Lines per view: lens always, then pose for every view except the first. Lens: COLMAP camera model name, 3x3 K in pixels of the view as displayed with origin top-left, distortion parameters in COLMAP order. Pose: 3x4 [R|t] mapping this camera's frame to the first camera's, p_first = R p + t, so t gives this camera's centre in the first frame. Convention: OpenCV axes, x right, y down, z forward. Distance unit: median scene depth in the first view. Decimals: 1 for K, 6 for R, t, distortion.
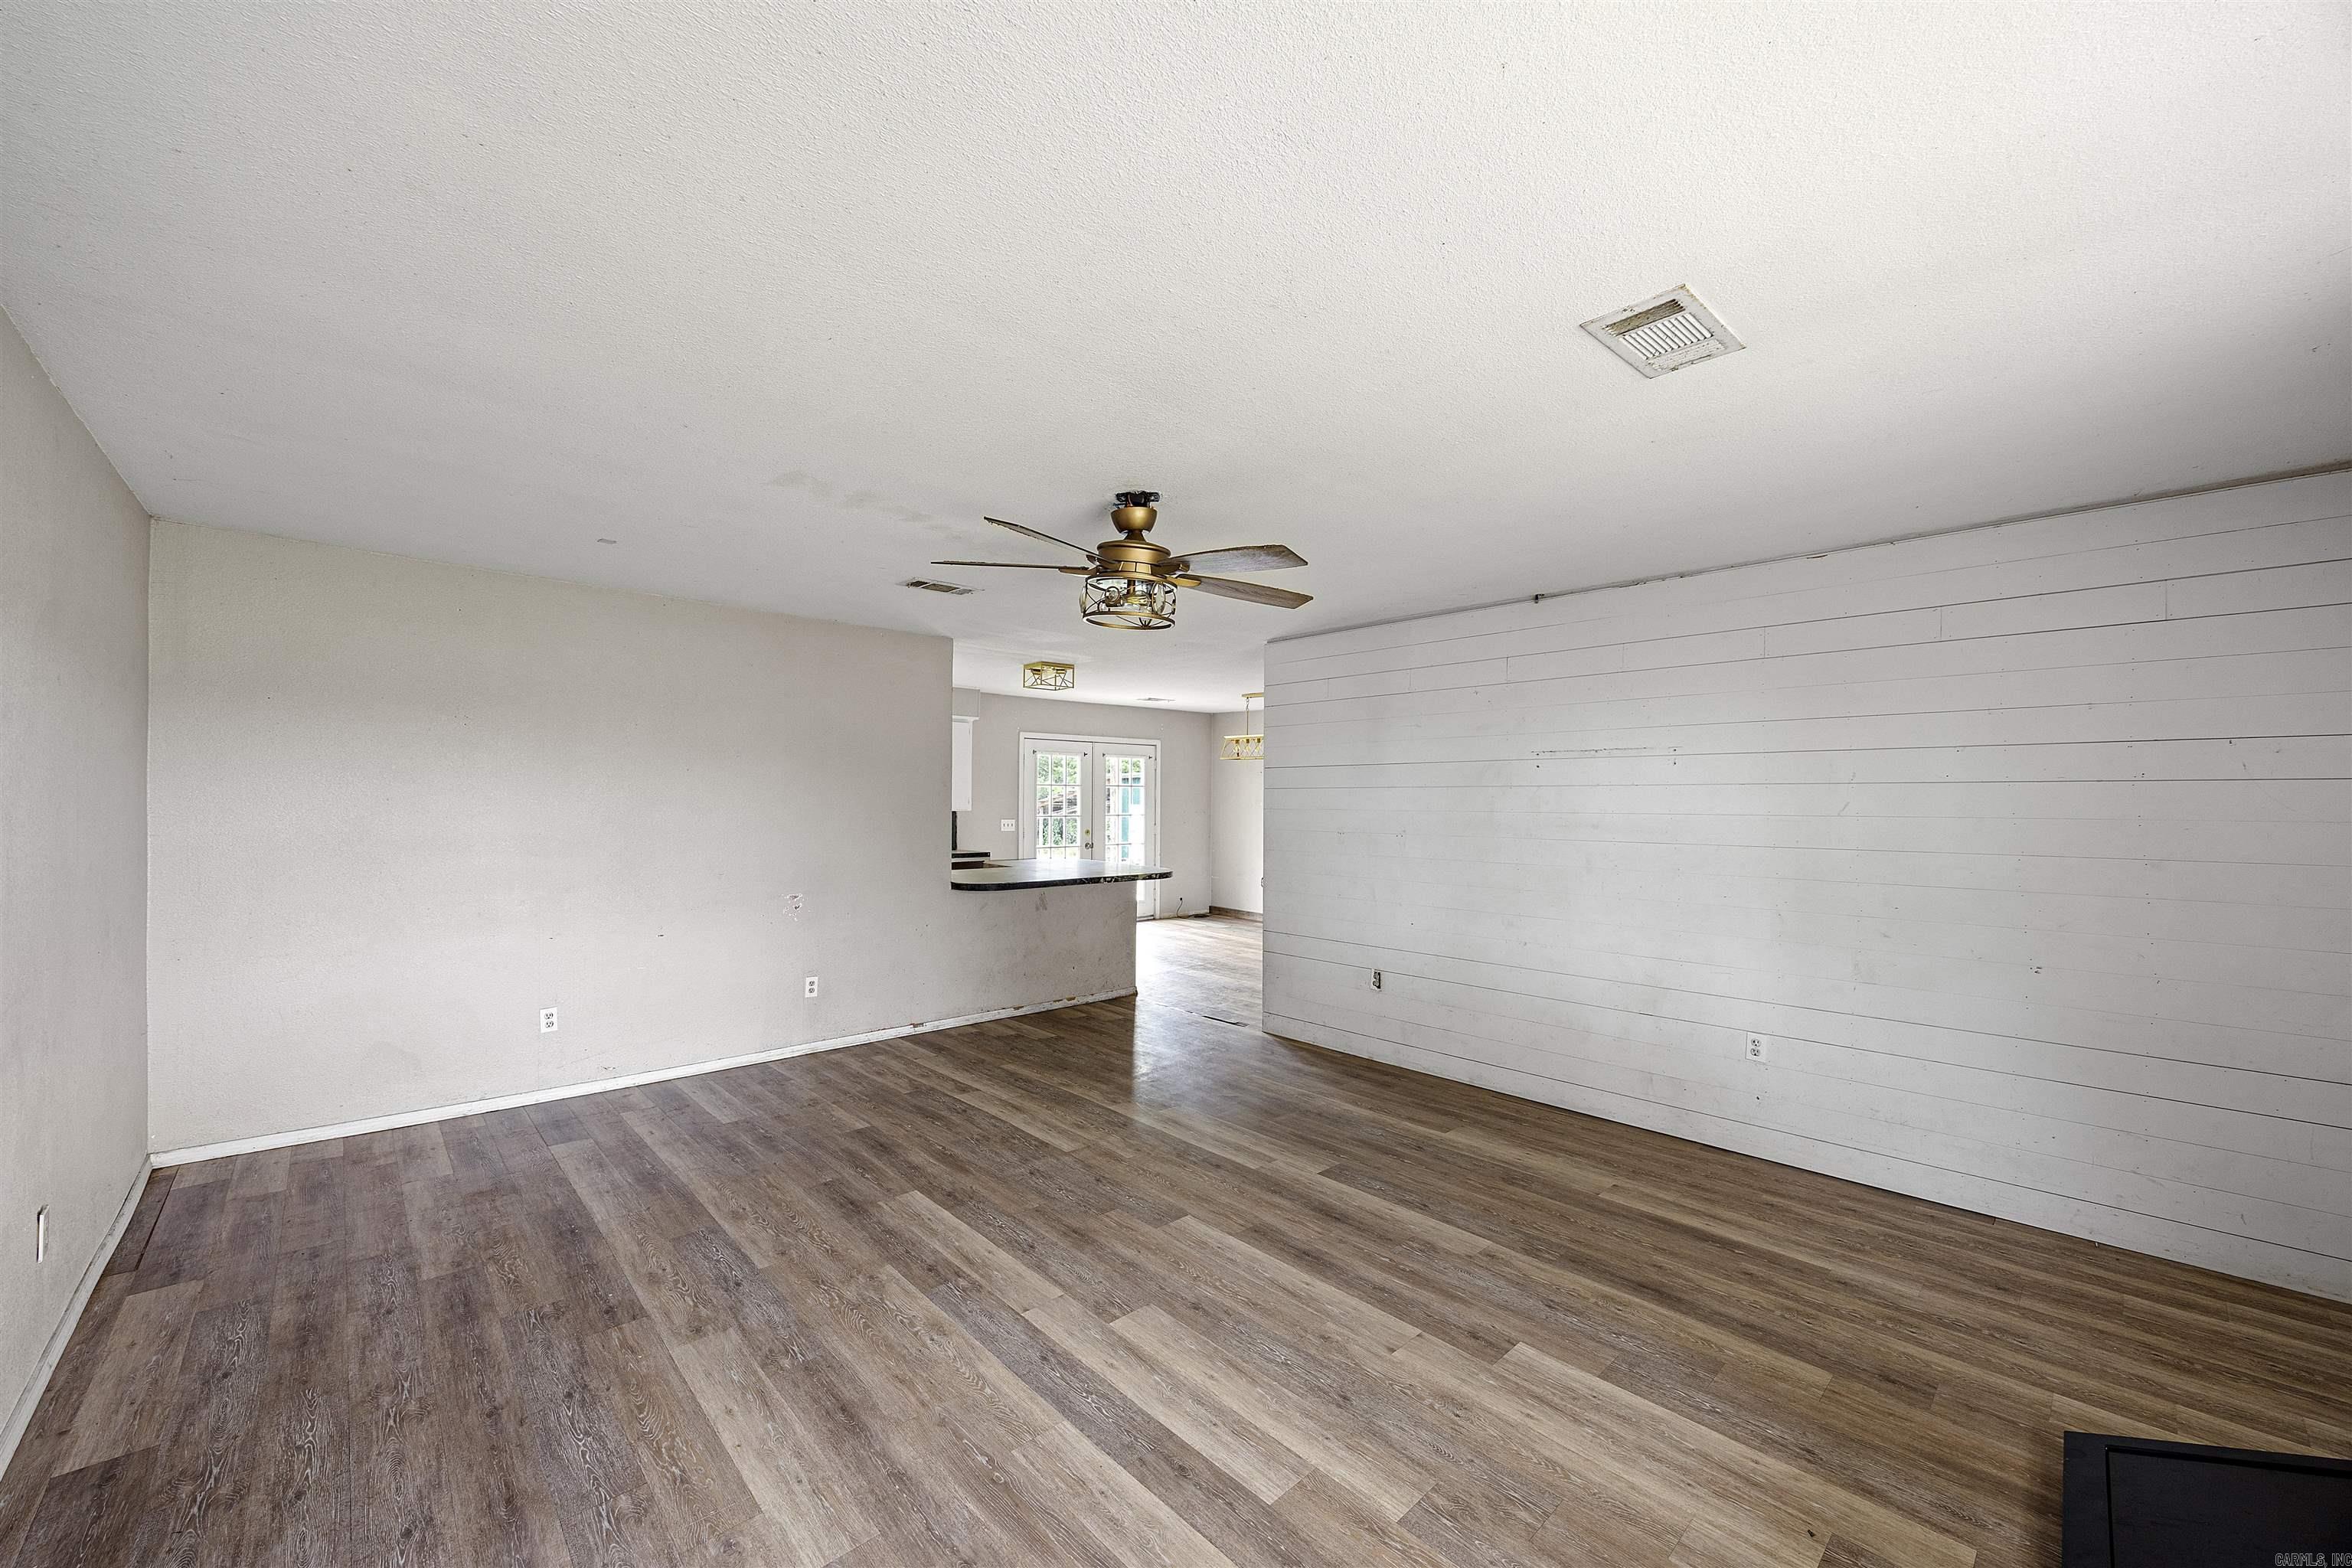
lens RADIAL K [[900.7, 0, 1177.9], [0, 900.7, 798.0], [0, 0, 1]] dist [-0.005584, -0.000371]
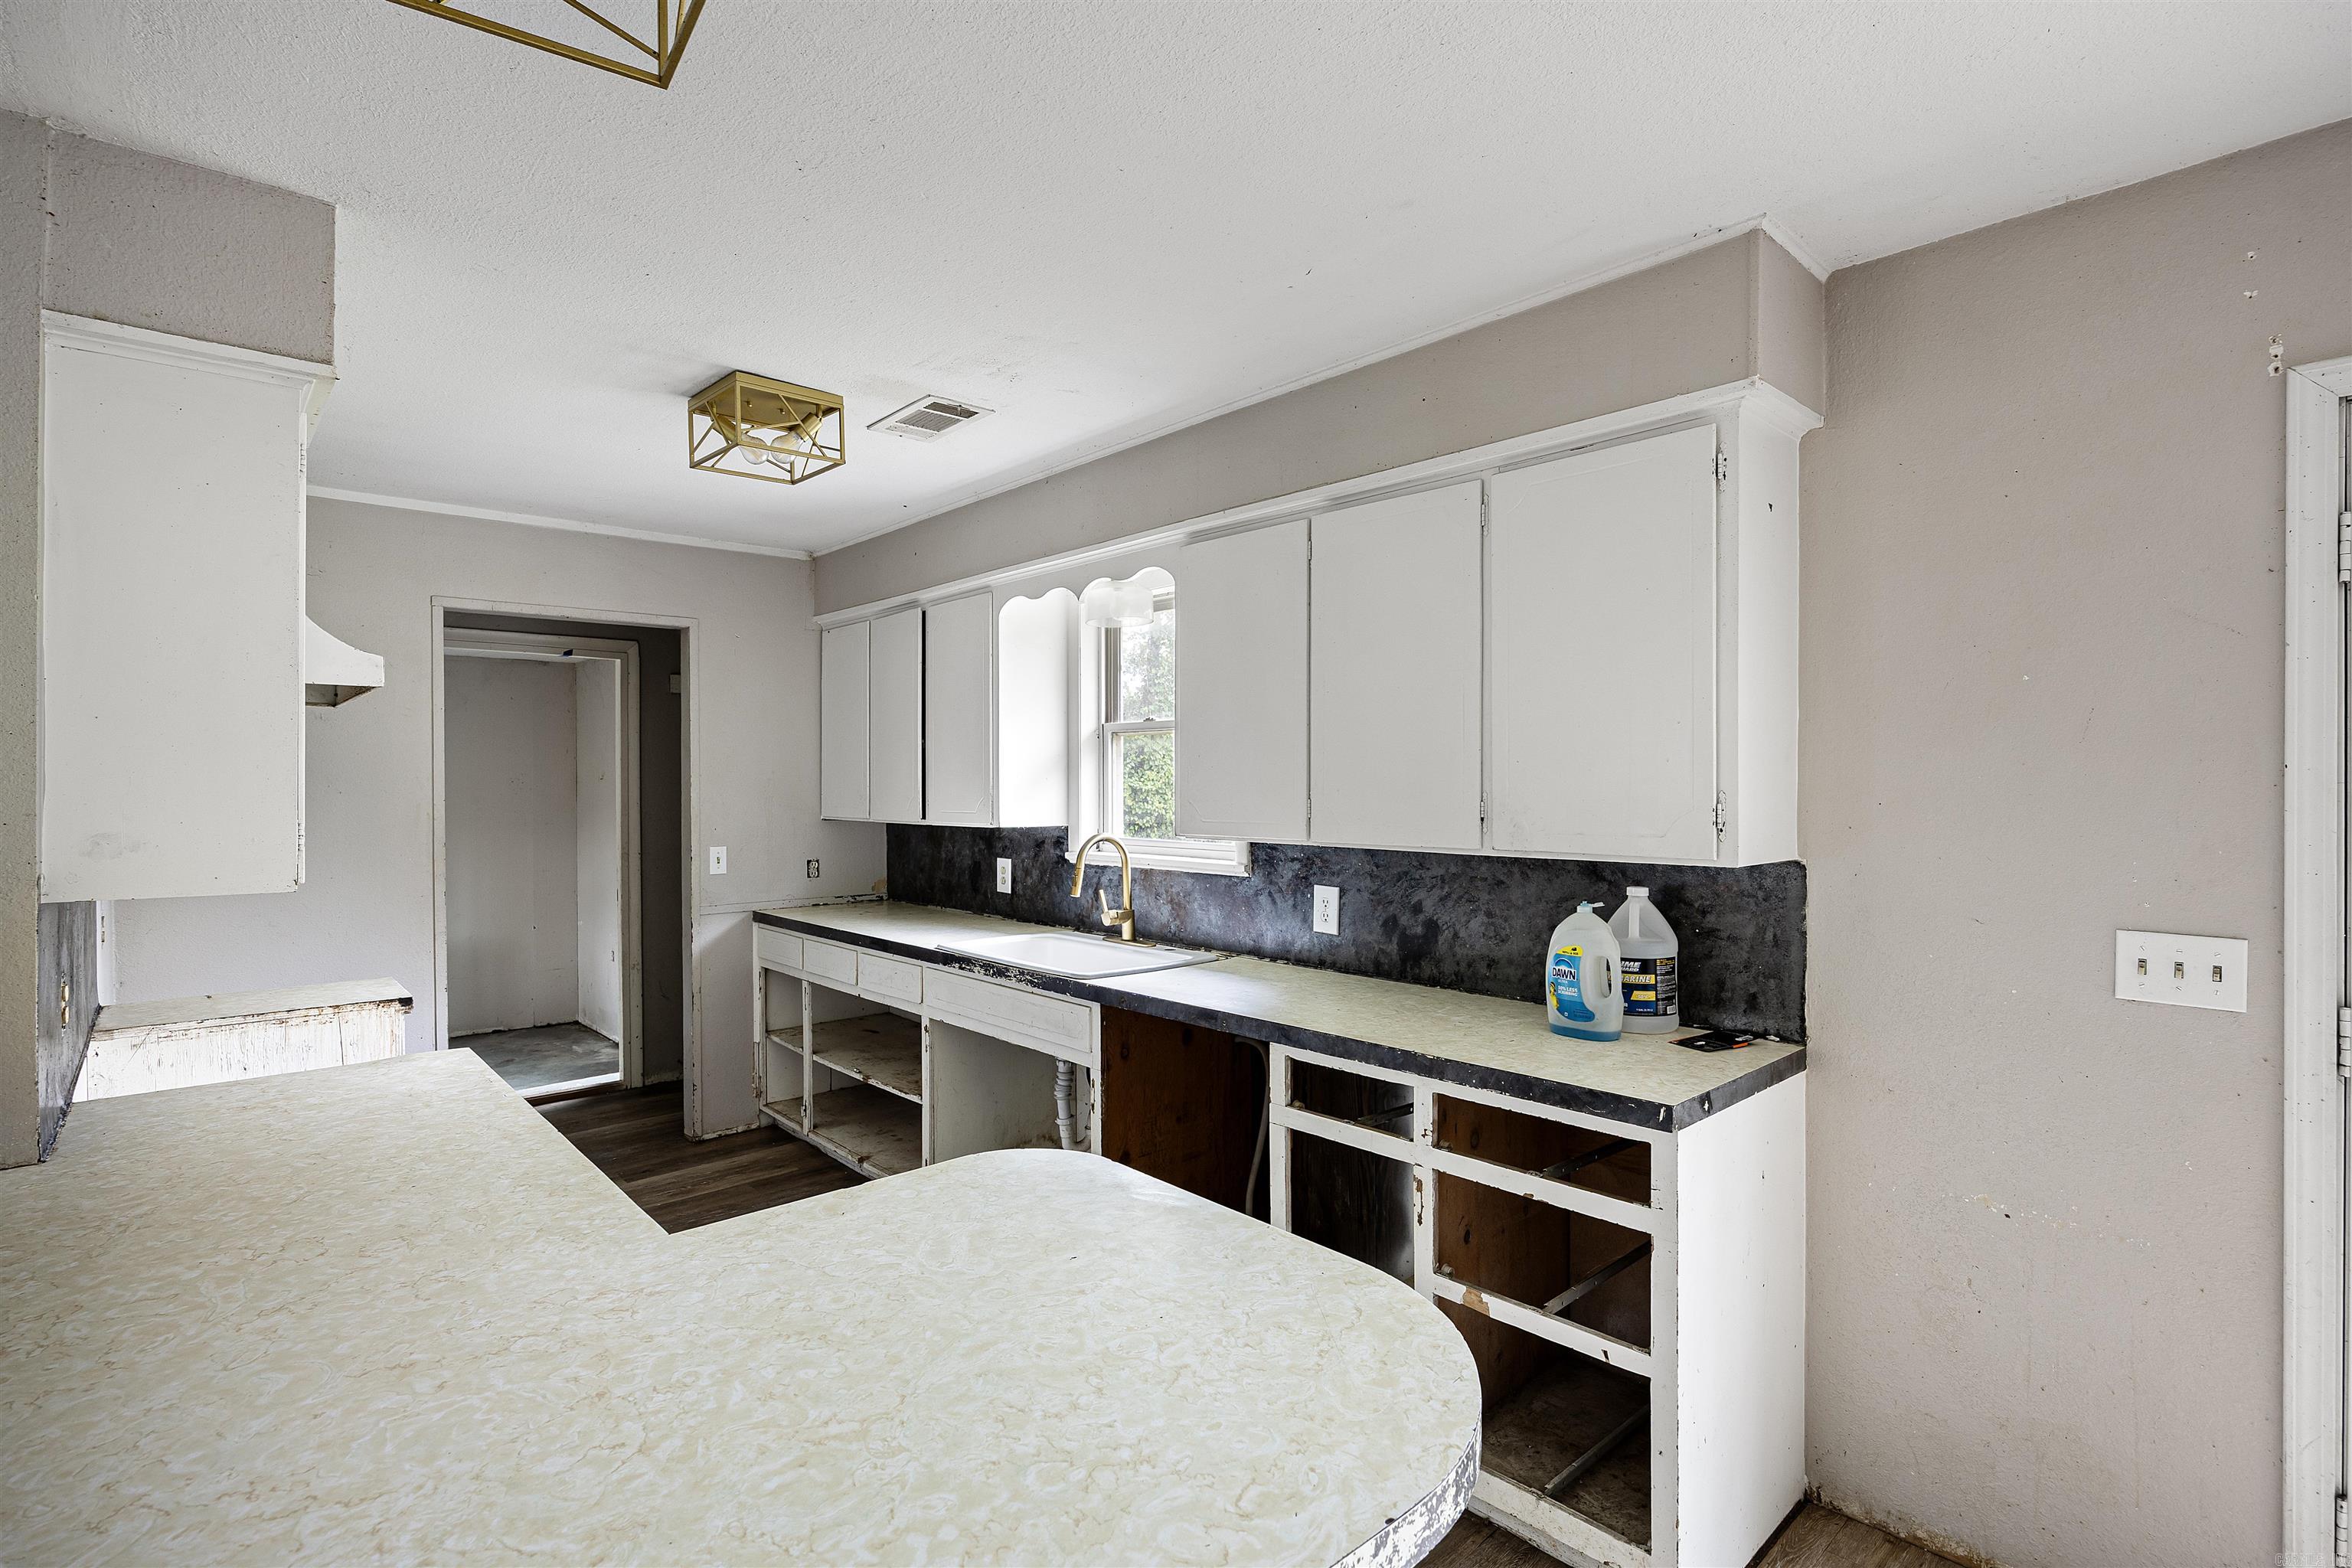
lens RADIAL K [[1125.7, 0, 1167.5], [0, 1125.7, 787.8], [0, 0, 1]] dist [-0.003372, 0.000040]
pose [[-0.036731, -0.008049, -0.999293, 0.068047], [-0.002988, 0.999964, -0.007944, -0.003914], [0.999321, 0.002694, -0.036754, 2.245758]]
